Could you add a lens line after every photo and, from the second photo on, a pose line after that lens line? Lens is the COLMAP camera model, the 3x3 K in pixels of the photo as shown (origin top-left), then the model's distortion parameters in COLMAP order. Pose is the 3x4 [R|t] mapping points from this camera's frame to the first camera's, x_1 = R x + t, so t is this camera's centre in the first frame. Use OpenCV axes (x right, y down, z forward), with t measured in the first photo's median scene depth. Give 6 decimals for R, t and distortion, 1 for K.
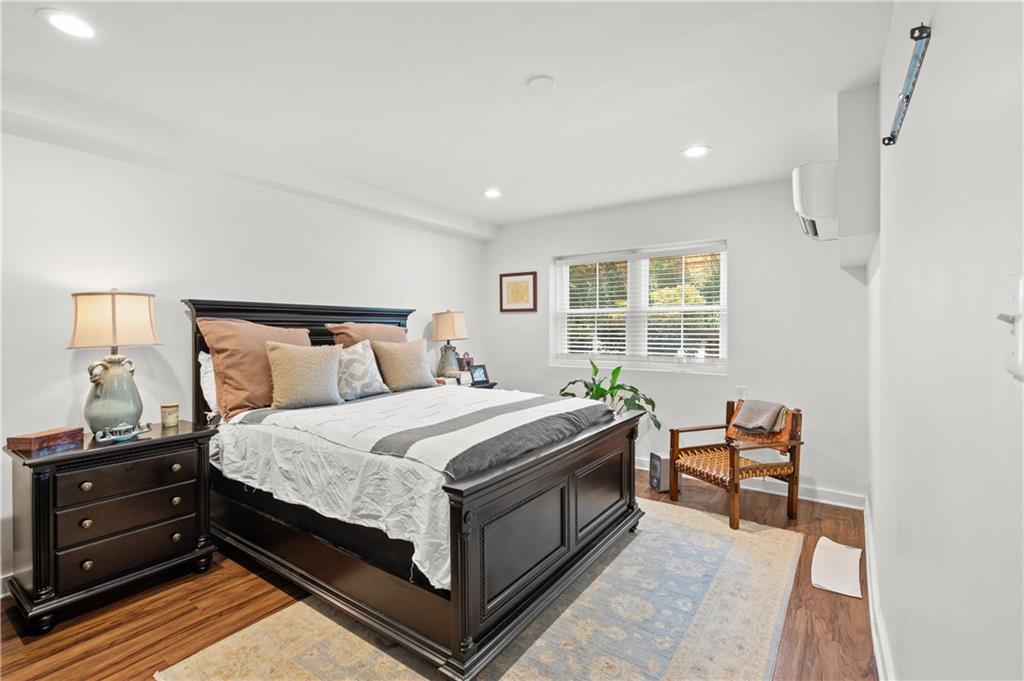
lens RADIAL K [[466.8, 0, 510.9], [0, 466.8, 307.7], [0, 0, 1]] dist [0.000507, 0.000055]
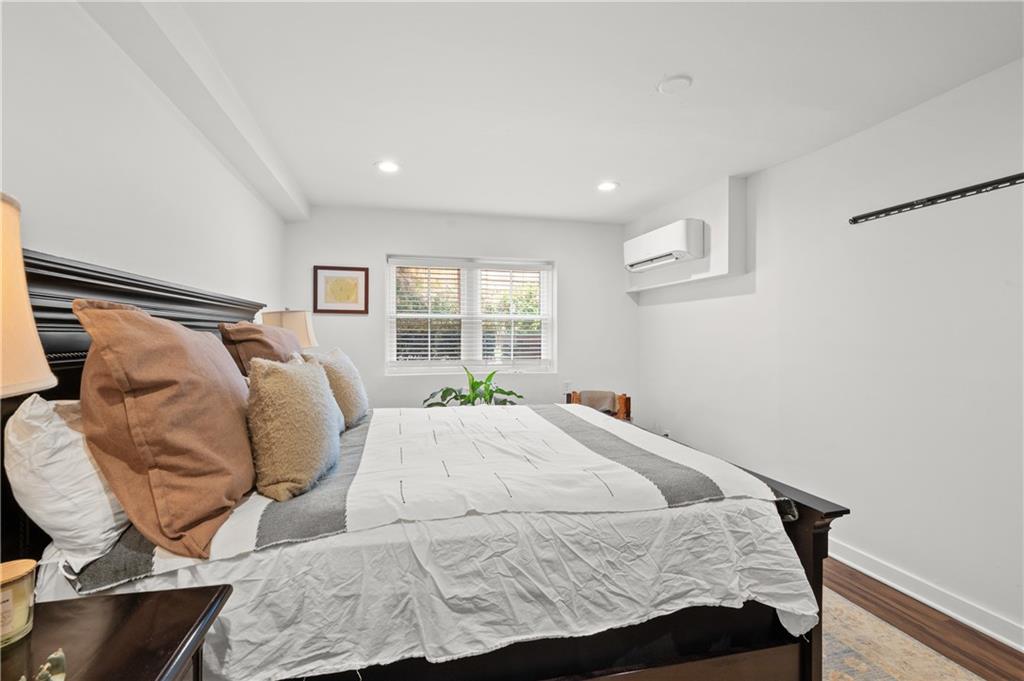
lens RADIAL K [[423.3, 0, 513.9], [0, 423.3, 323.3], [0, 0, 1]] dist [-0.000226, -0.000163]
pose [[0.678913, 0.022687, 0.733869, -0.668883], [-0.036179, 0.999342, 0.002576, 0.027097], [-0.733327, -0.028300, 0.679287, 0.531566]]
